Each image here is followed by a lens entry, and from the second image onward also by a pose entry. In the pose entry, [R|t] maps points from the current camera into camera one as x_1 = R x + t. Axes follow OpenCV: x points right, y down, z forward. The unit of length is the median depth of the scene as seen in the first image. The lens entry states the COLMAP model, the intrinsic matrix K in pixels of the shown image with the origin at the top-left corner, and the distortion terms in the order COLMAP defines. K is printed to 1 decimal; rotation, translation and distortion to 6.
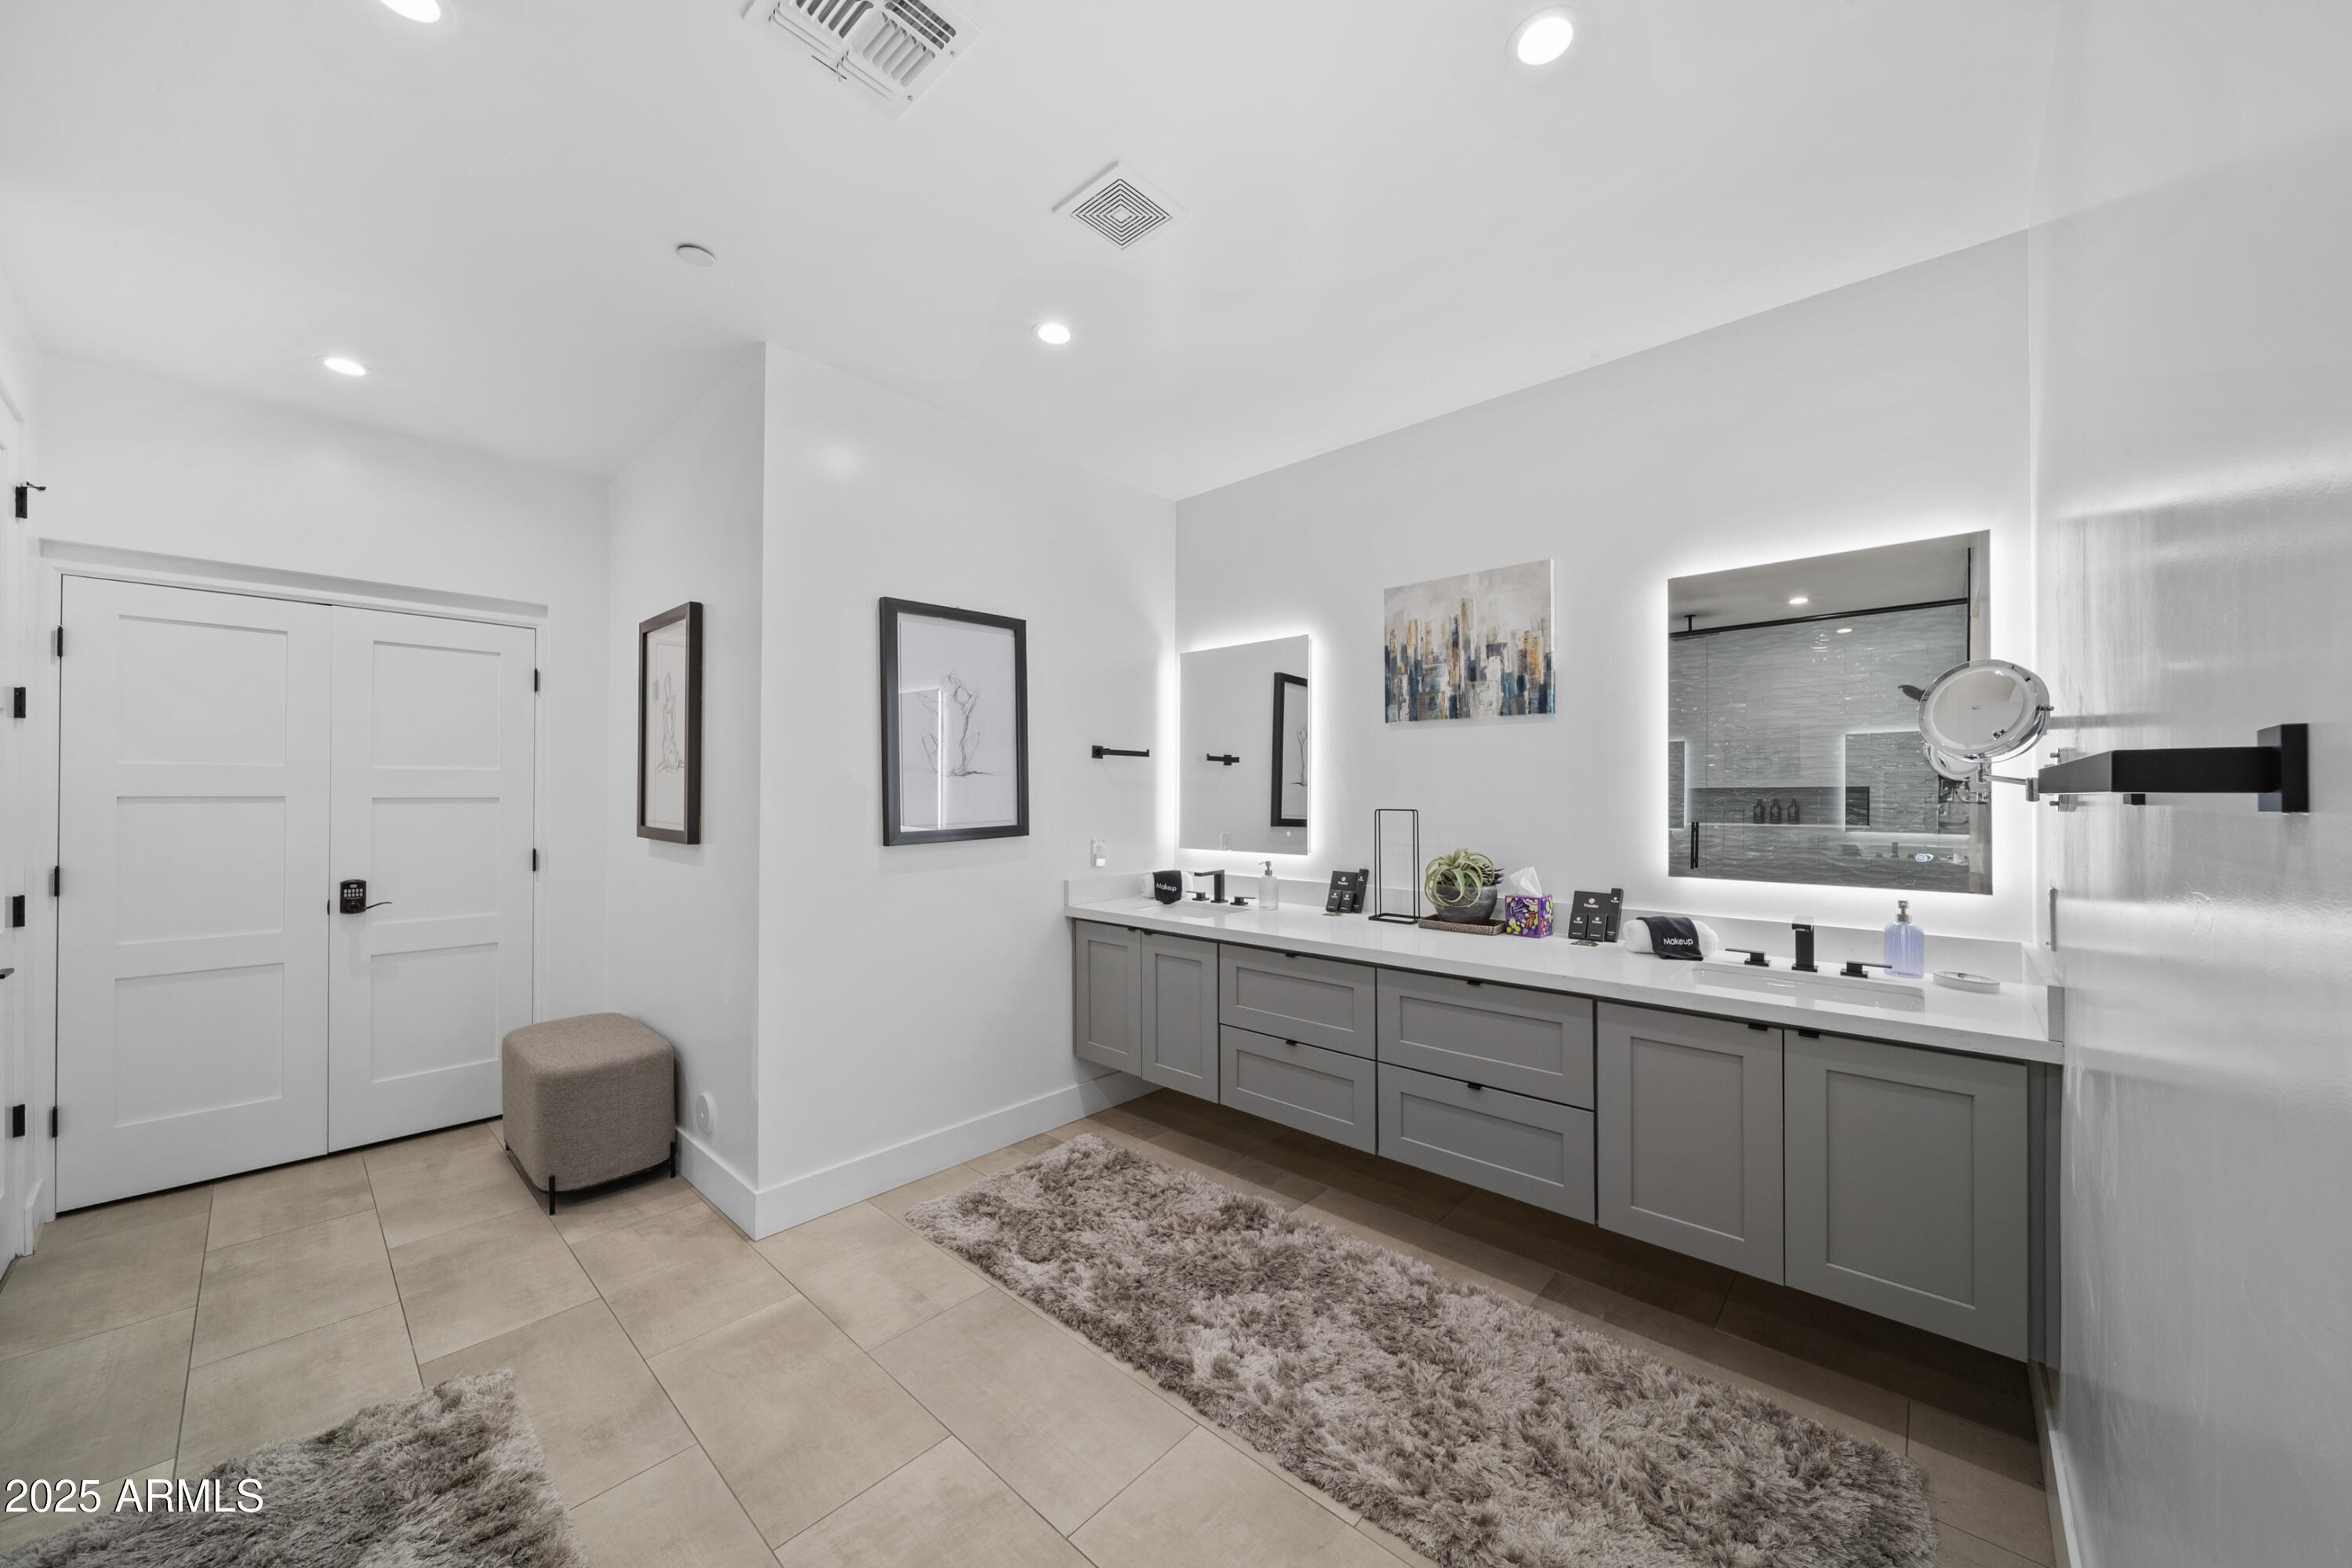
lens RADIAL K [[828.2, 0, 1177.4], [0, 828.2, 795.7], [0, 0, 1]] dist [0.001796, -0.001480]
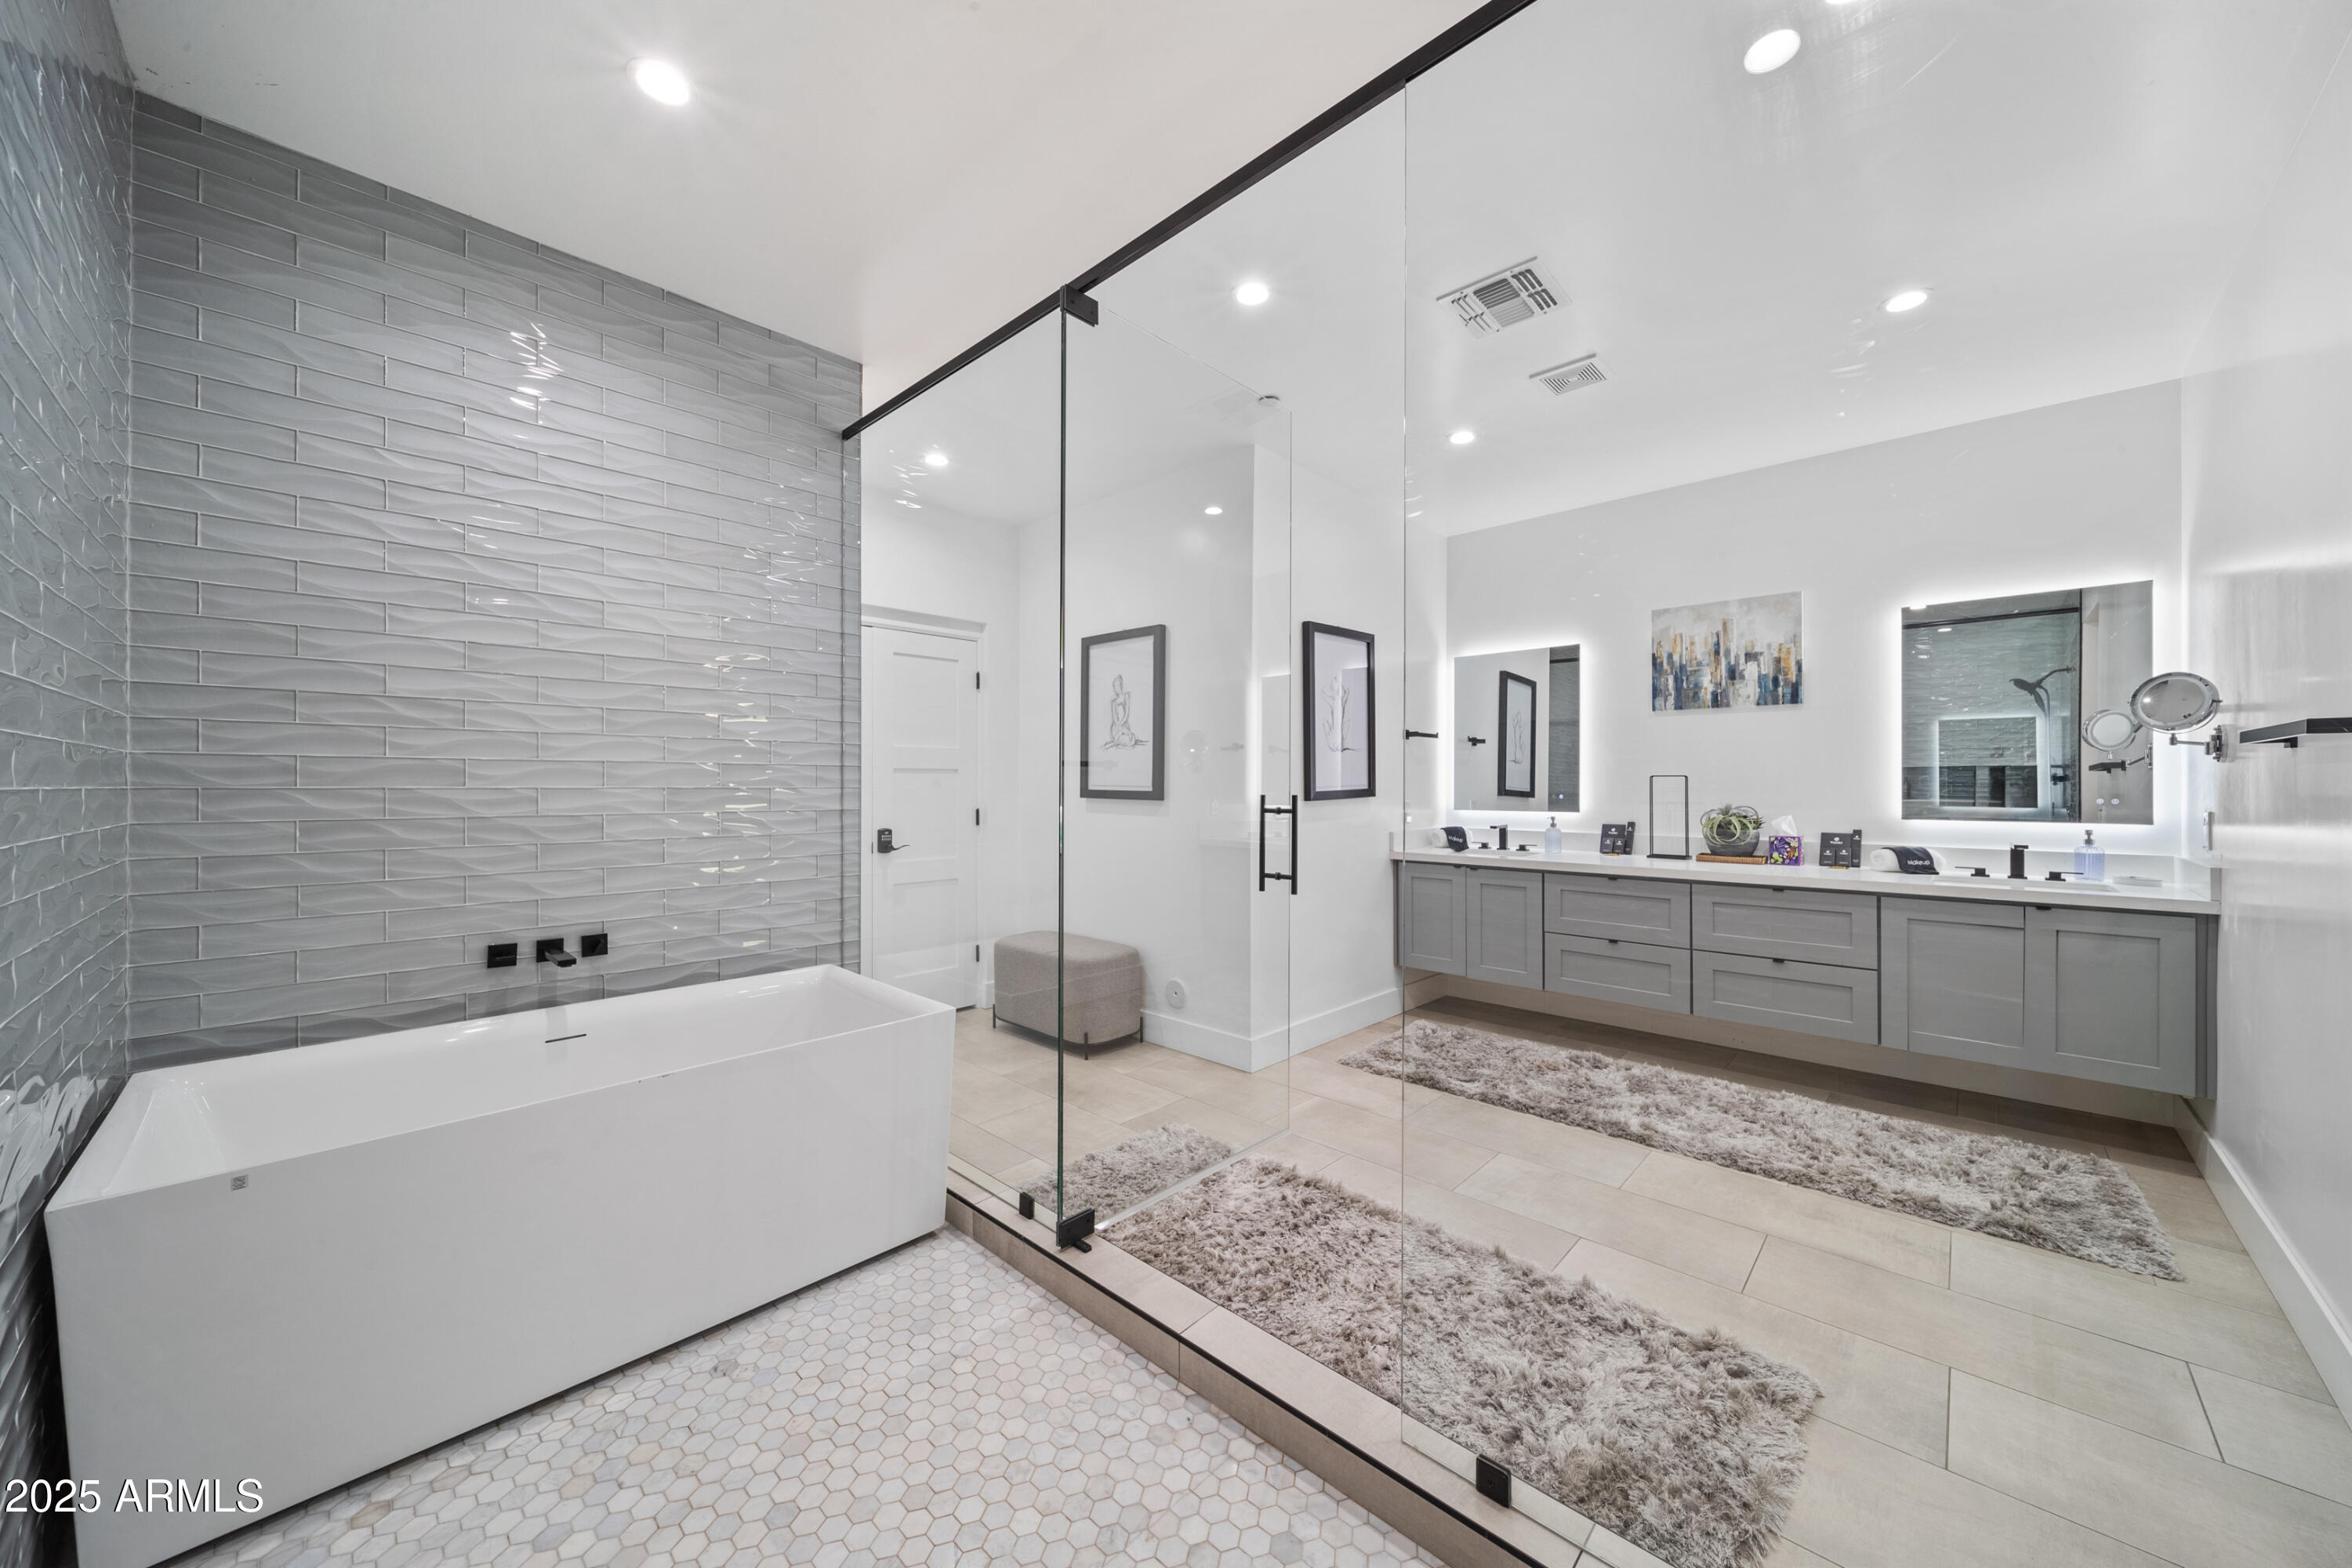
lens RADIAL K [[828.2, 0, 1174.7], [0, 828.2, 791.8], [0, 0, 1]] dist [0.001796, -0.001480]
pose [[0.999716, 0.000352, -0.023844, -0.564729], [-0.000218, 0.999984, 0.005622, 0.039410], [0.023846, -0.005615, 0.999700, -0.404983]]
